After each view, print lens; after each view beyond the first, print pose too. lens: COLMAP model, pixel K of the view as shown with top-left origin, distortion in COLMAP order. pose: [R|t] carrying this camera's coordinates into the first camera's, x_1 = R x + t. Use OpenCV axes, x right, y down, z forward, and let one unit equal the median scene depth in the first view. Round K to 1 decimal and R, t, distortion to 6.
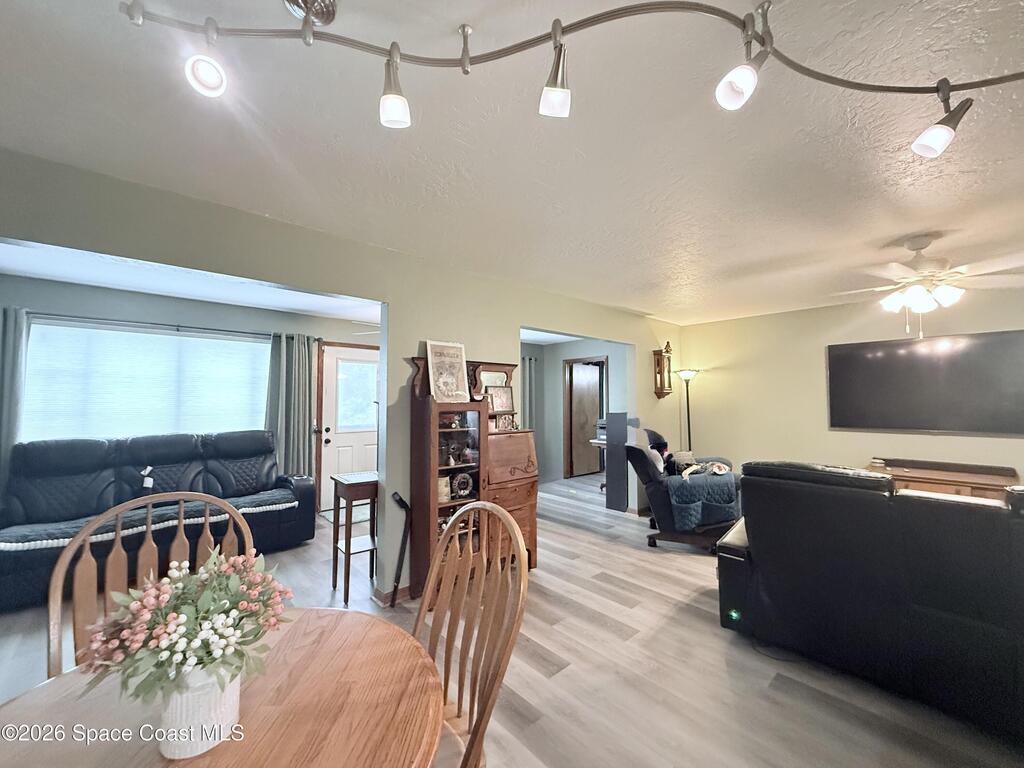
lens RADIAL K [[408.9, 0, 509.2], [0, 408.9, 385.2], [0, 0, 1]] dist [-0.003357, 0.001237]
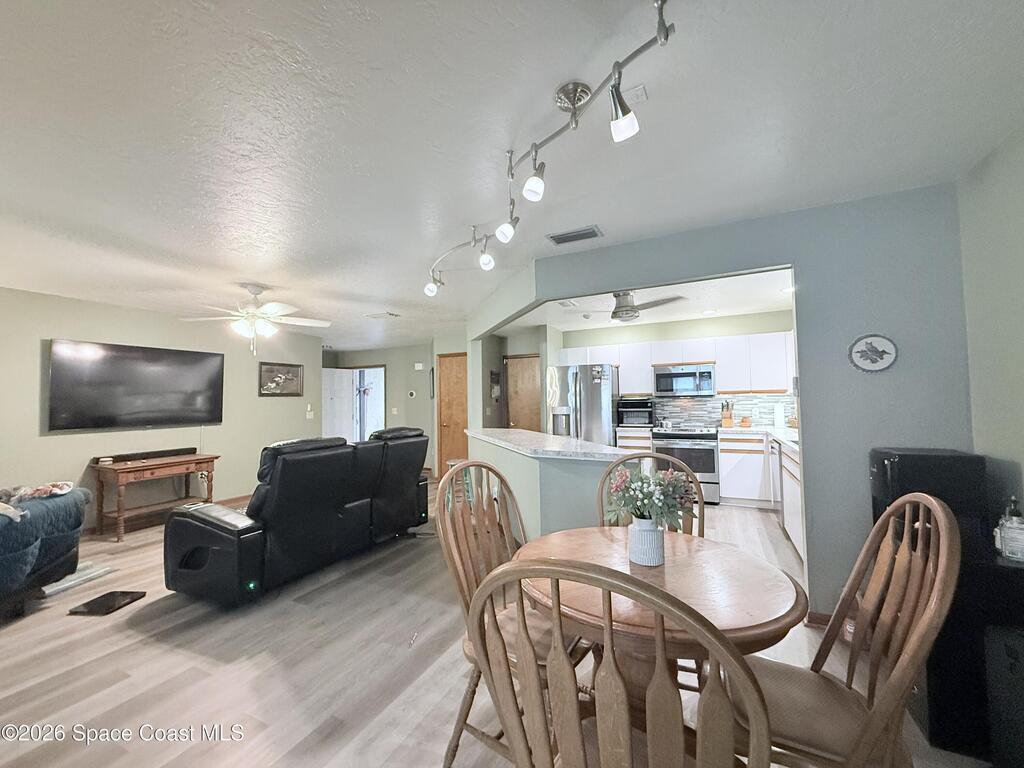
lens RADIAL K [[408.9, 0, 507.0], [0, 408.9, 388.3], [0, 0, 1]] dist [-0.003357, 0.001237]
pose [[-0.362601, 0.032014, 0.931394, -0.560844], [-0.017583, 0.998997, -0.041183, 0.041130], [-0.931779, -0.031309, -0.361675, 0.564134]]
